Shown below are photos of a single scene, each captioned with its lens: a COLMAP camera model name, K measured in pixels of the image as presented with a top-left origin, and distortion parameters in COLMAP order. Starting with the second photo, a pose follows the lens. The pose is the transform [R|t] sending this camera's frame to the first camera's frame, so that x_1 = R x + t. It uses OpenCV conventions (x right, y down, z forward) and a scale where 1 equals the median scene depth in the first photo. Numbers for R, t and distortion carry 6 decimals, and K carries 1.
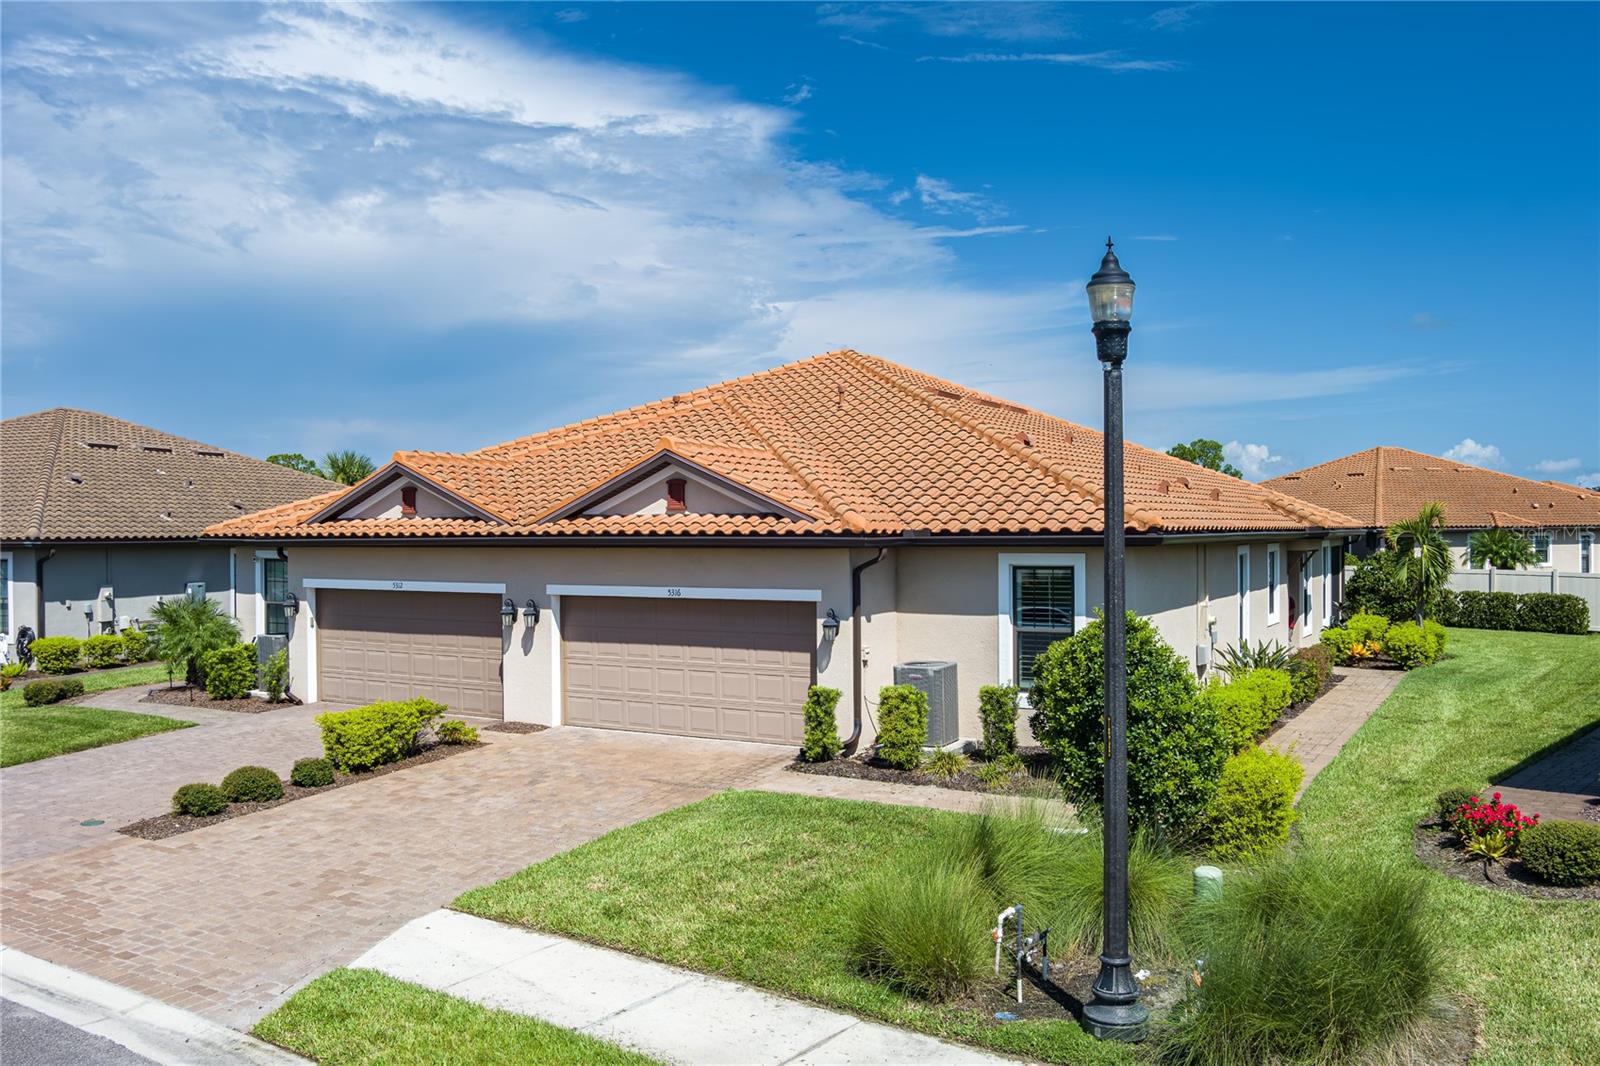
lens RADIAL K [[1318.6, 0, 801.3], [0, 1318.6, 531.4], [0, 0, 1]] dist [-0.059089, 0.005268]
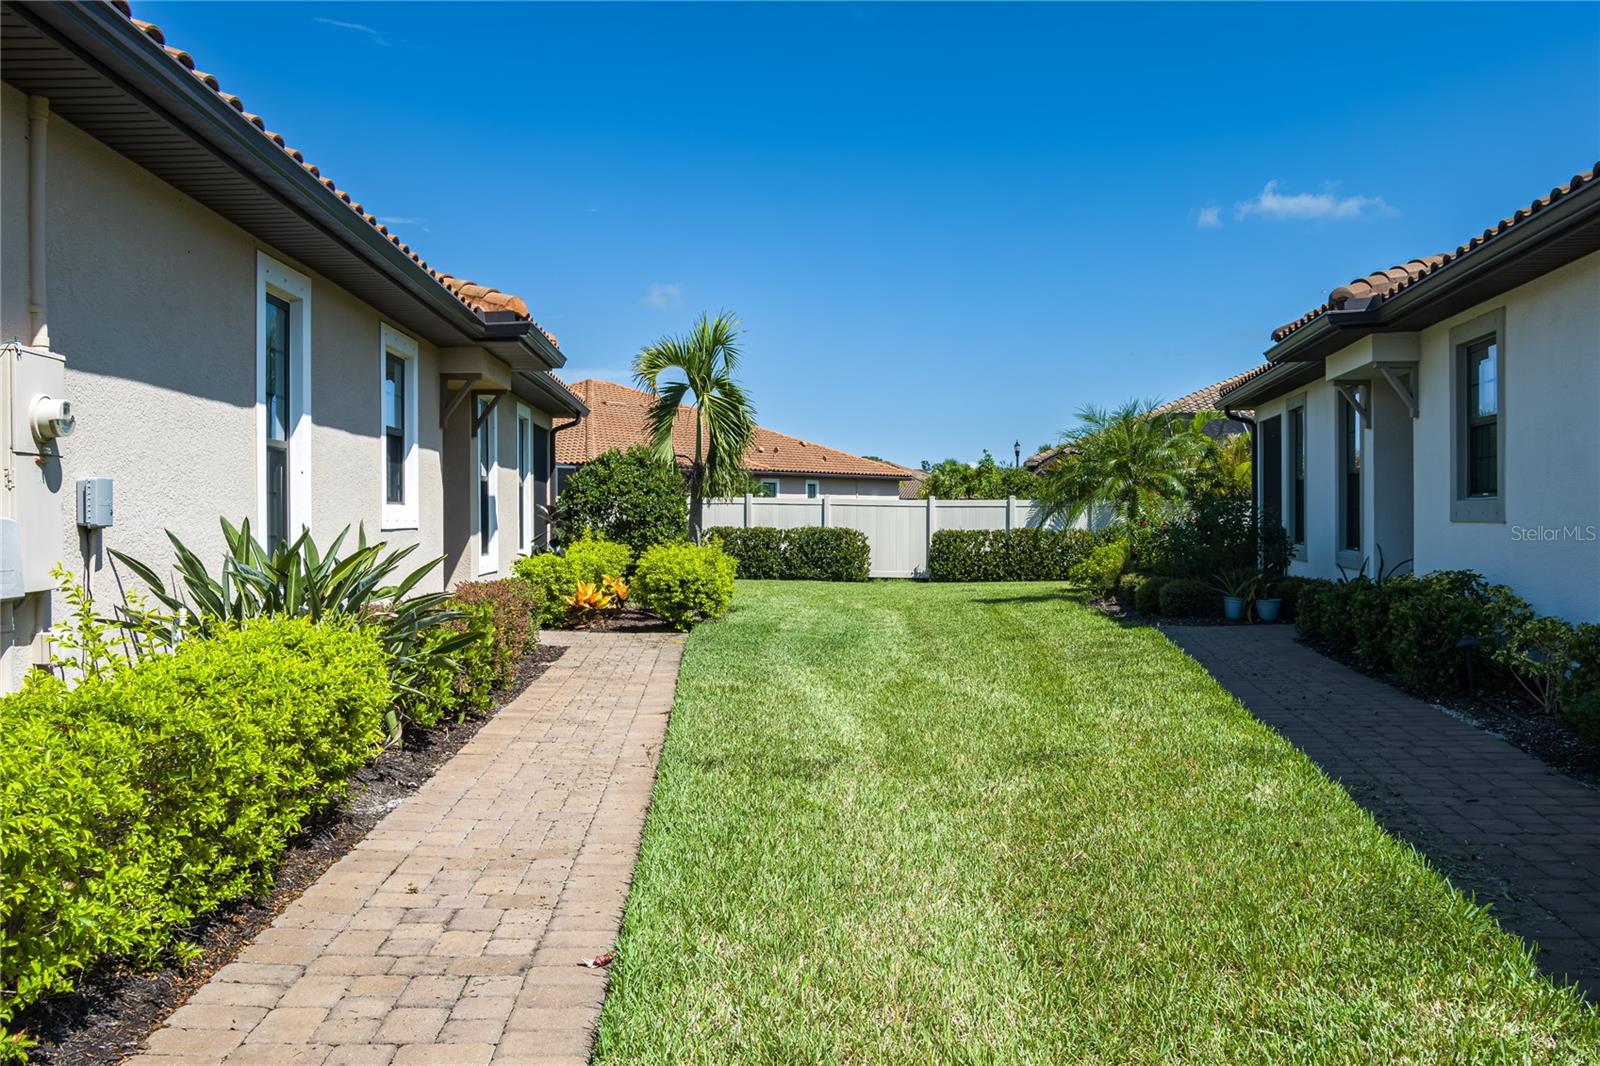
lens RADIAL K [[1318.6, 0, 801.7], [0, 1318.6, 527.5], [0, 0, 1]] dist [-0.059089, 0.005268]
pose [[0.832084, -0.002939, 0.554642, 0.300559], [0.001706, 0.999995, 0.002740, 0.088247], [-0.554647, -0.001333, 0.832084, 0.743373]]
